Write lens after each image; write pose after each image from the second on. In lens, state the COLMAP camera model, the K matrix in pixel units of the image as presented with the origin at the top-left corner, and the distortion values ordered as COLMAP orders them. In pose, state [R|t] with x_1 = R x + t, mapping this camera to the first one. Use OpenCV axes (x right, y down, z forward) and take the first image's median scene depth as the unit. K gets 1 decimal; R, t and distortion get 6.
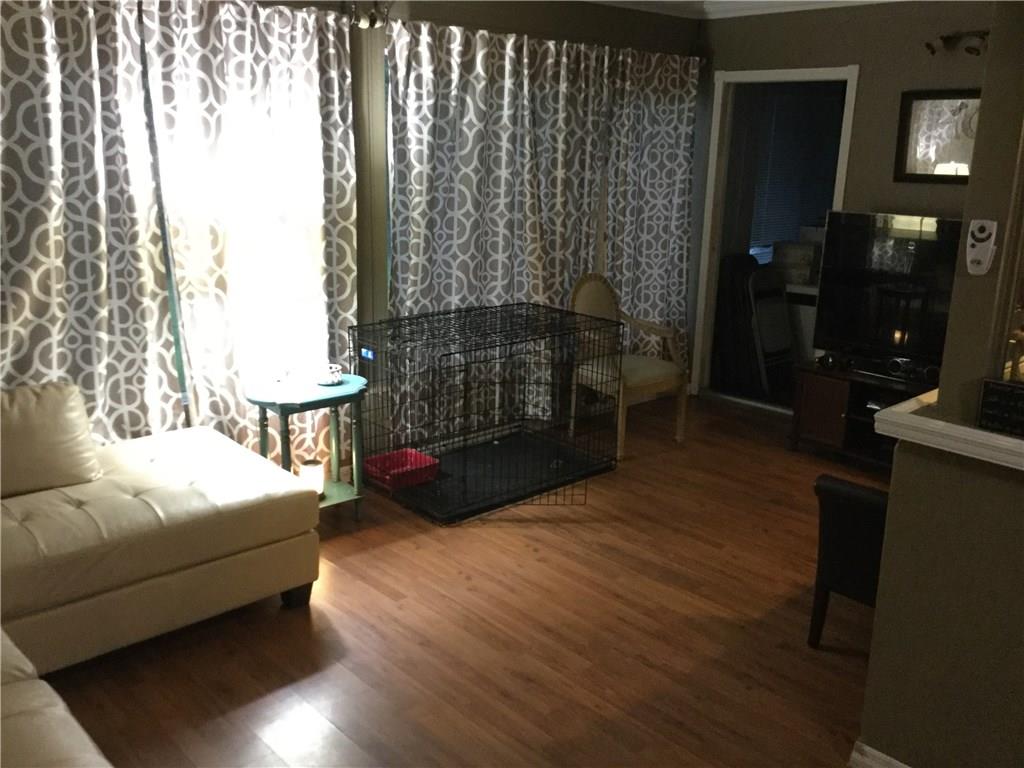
lens RADIAL K [[912.3, 0, 507.5], [0, 912.3, 379.3], [0, 0, 1]] dist [0.048534, -0.089649]
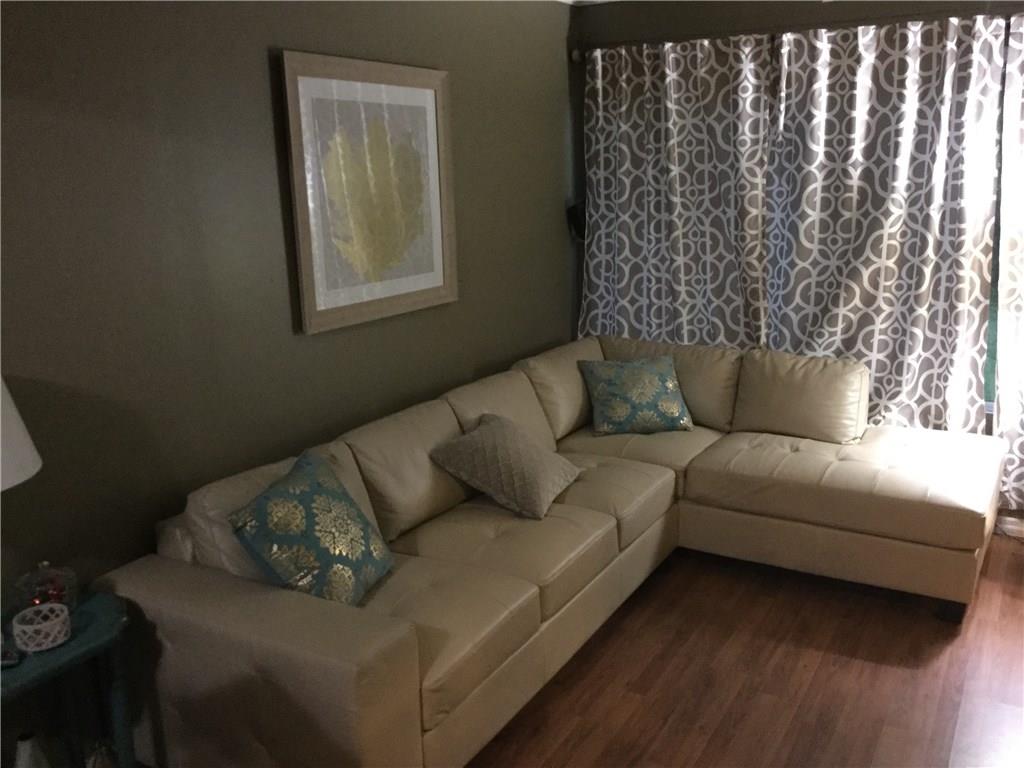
lens RADIAL K [[912.3, 0, 519.1], [0, 912.3, 379.7], [0, 0, 1]] dist [0.048534, -0.089649]
pose [[0.289988, 0.192375, -0.937496, 0.469609], [-0.205458, 0.969263, 0.135341, -0.040591], [0.934716, 0.153369, 0.320599, 0.184460]]
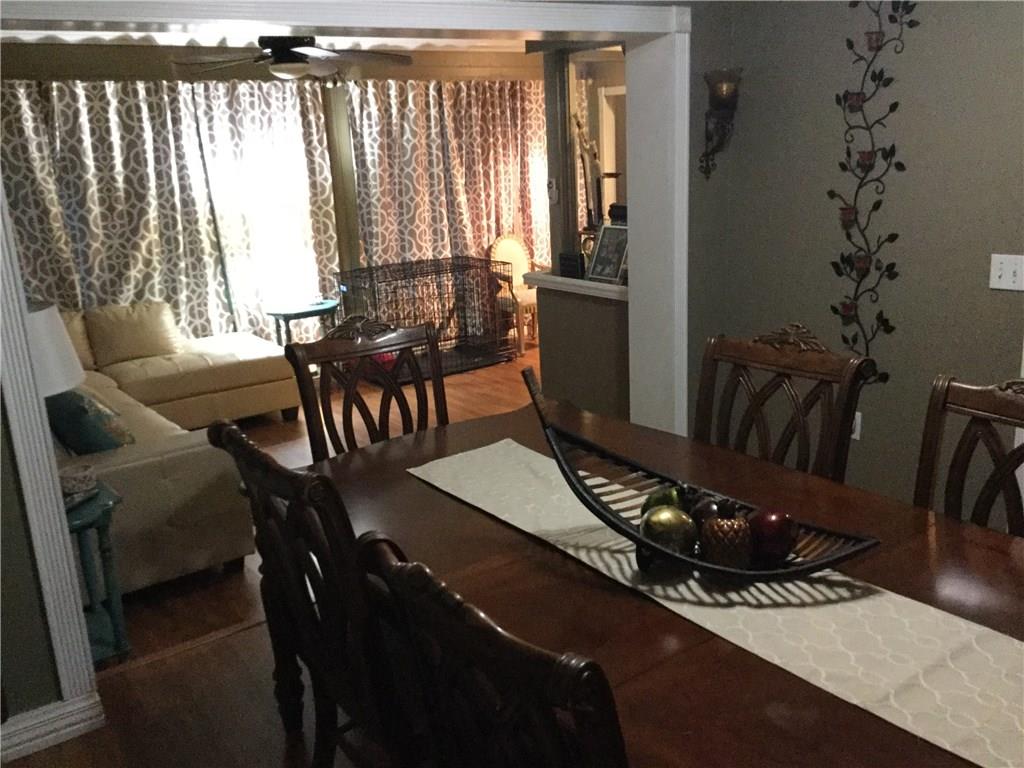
lens RADIAL K [[912.3, 0, 506.5], [0, 912.3, 384.3], [0, 0, 1]] dist [0.048534, -0.089649]
pose [[0.990163, -0.043497, -0.132986, 0.388105], [0.043241, 0.999053, -0.004811, 0.185591], [0.133070, -0.000987, 0.991106, -0.642561]]
